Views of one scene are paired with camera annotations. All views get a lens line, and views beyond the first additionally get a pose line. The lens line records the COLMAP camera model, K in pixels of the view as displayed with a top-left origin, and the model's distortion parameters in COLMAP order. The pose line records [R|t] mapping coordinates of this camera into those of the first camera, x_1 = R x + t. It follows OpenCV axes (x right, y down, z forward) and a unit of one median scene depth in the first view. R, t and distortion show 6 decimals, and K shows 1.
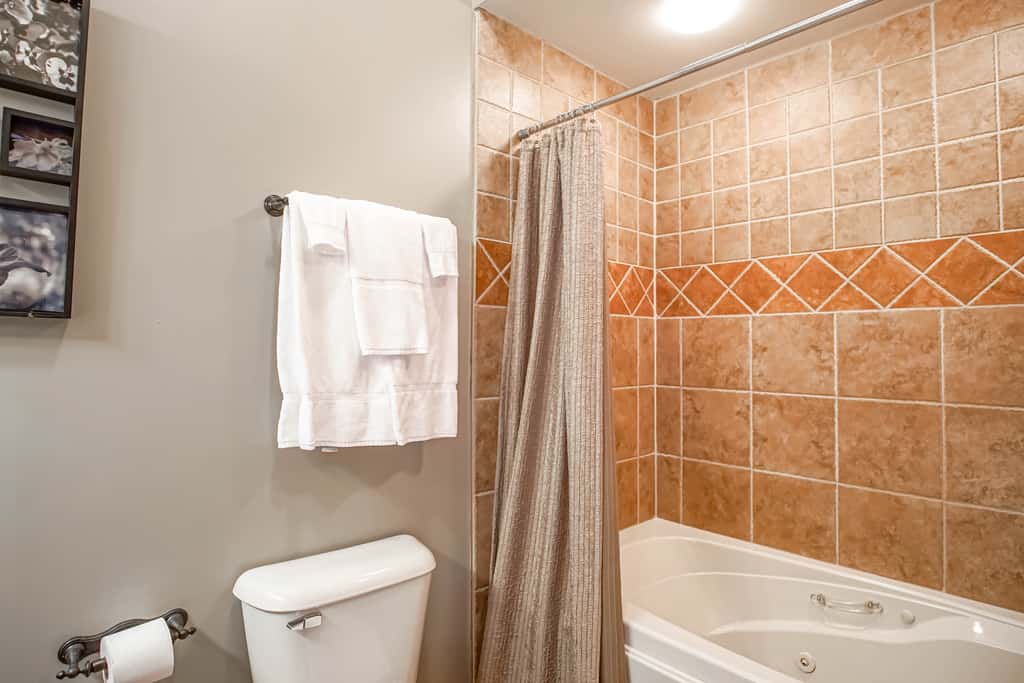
lens RADIAL K [[559.8, 0, 512.0], [0, 559.8, 341.5], [0, 0, 1]] dist [-0.001633, 0.000138]
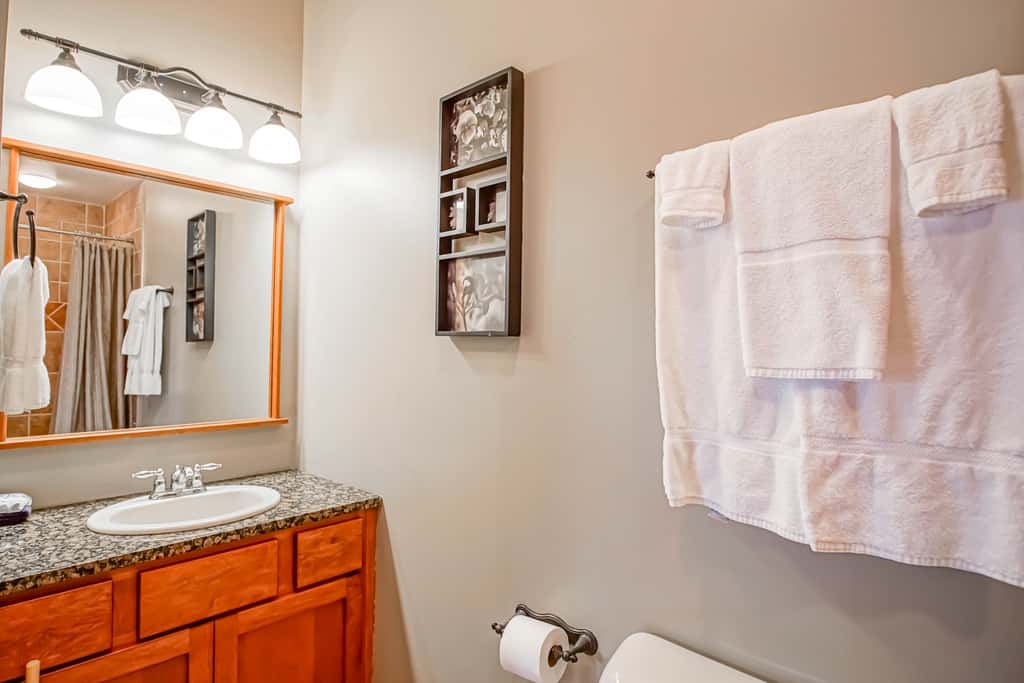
lens RADIAL K [[559.8, 0, 512.0], [0, 559.8, 341.5], [0, 0, 1]] dist [-0.001633, 0.000138]
pose [[0.062737, -0.022087, -0.997786, 0.323061], [0.002932, 0.999755, -0.021946, -0.001505], [0.998026, -0.001548, 0.062787, 0.692063]]
